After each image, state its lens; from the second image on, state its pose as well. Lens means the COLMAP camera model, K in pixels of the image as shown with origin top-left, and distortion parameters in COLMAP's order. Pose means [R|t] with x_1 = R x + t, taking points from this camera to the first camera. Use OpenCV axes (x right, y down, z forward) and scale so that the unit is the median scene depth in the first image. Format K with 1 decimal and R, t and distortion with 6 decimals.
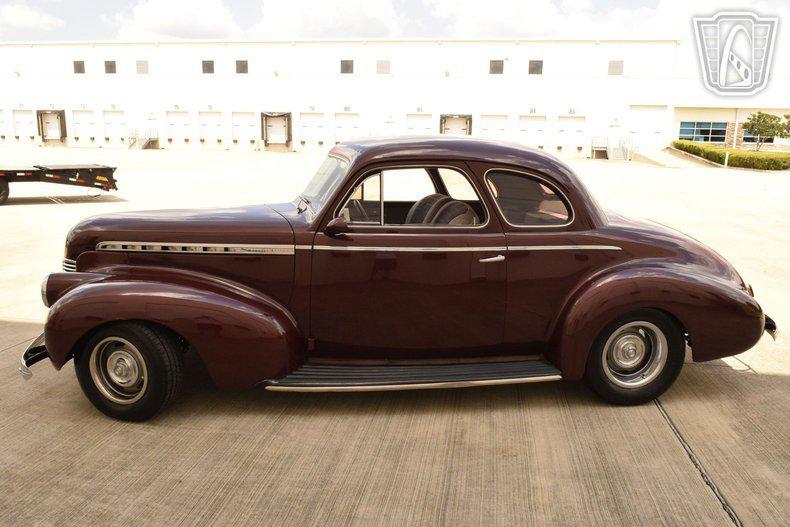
lens RADIAL K [[616.1, 0, 395.0], [0, 616.1, 263.5], [0, 0, 1]] dist [-0.016574, 0.002065]
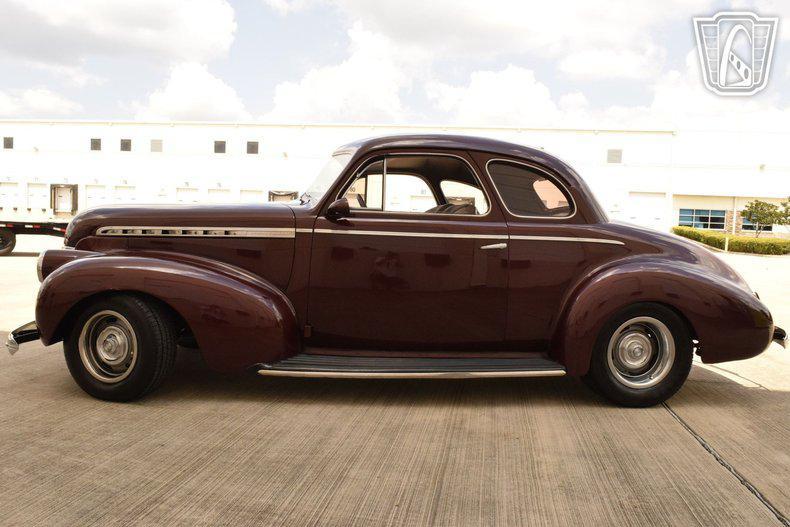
lens RADIAL K [[616.1, 0, 395.0], [0, 616.1, 263.5], [0, 0, 1]] dist [-0.016574, 0.002065]
pose [[0.999689, 0.024414, -0.005085, 0.003977], [-0.024883, 0.990096, -0.138172, 0.150828], [0.001661, 0.138256, 0.990395, 0.021035]]
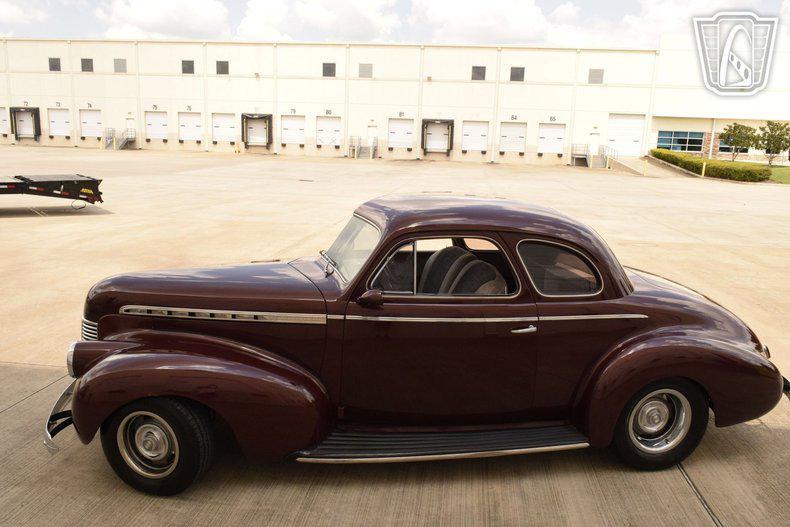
lens RADIAL K [[616.1, 0, 395.0], [0, 616.1, 263.5], [0, 0, 1]] dist [-0.016574, 0.002065]
pose [[0.999281, 0.007659, 0.037124, -0.085026], [-0.007682, 0.999970, 0.000472, -0.107307], [-0.037120, -0.000757, 0.999311, 0.004390]]
